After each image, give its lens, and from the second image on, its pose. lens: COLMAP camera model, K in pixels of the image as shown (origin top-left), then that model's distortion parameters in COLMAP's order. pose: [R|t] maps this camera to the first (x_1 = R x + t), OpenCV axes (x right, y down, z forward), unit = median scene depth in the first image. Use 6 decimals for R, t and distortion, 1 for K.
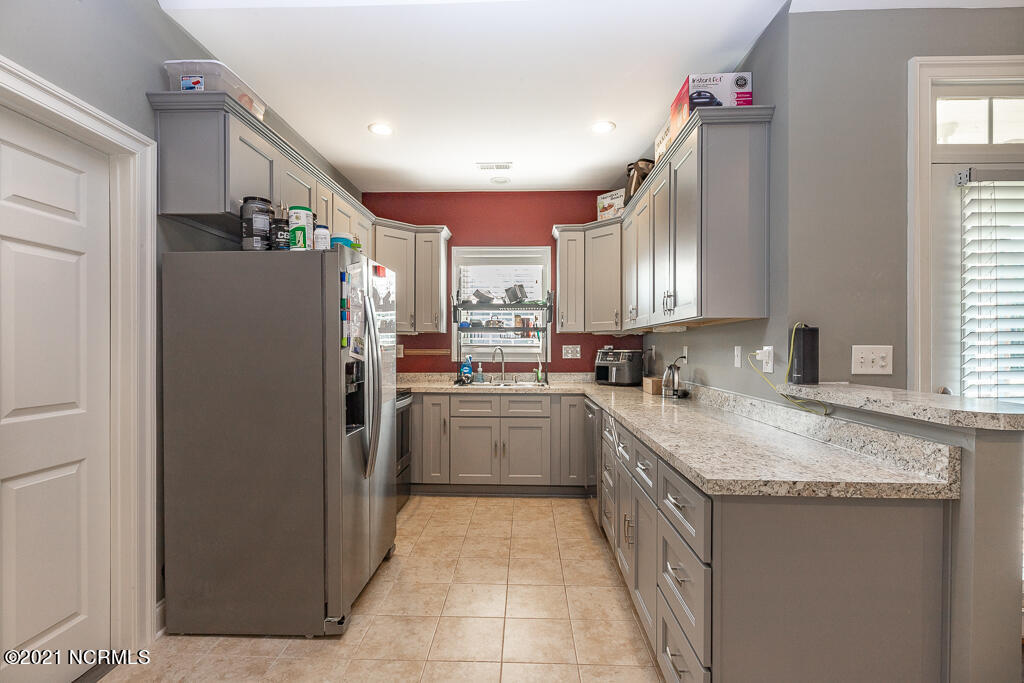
lens RADIAL K [[472.5, 0, 512.8], [0, 472.5, 345.3], [0, 0, 1]] dist [0.000946, 0.000222]
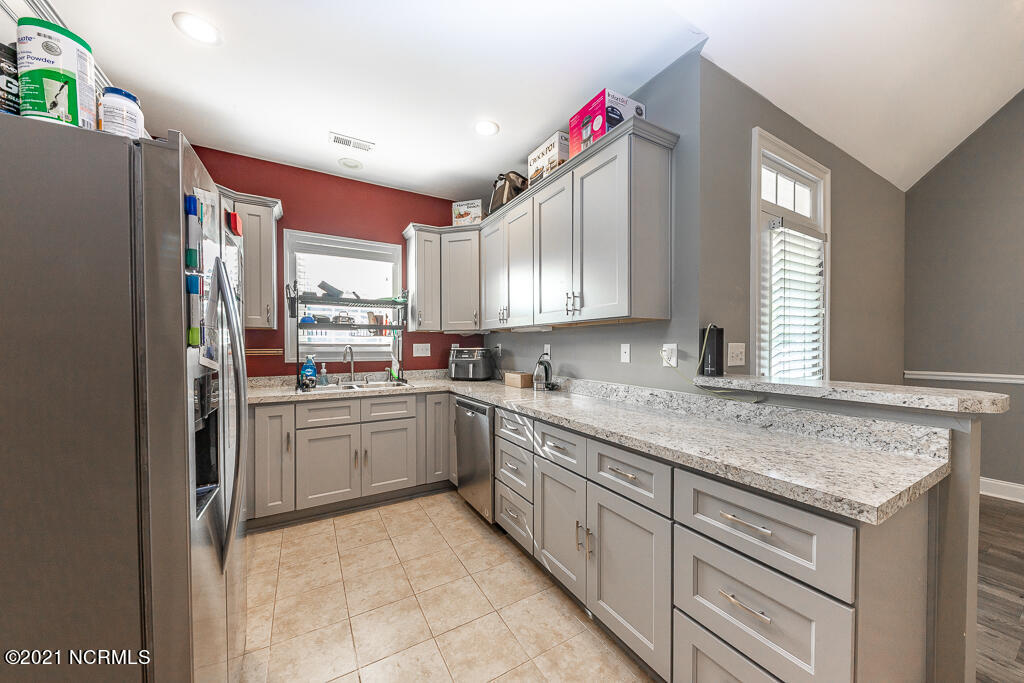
lens RADIAL K [[360.3, 0, 514.7], [0, 360.3, 345.8], [0, 0, 1]] dist [0.010068, -0.001782]
pose [[0.847883, -0.004529, 0.530164, -0.156532], [0.001720, 0.999982, 0.005793, 0.000555], [-0.530180, -0.004000, 0.847876, 0.281007]]
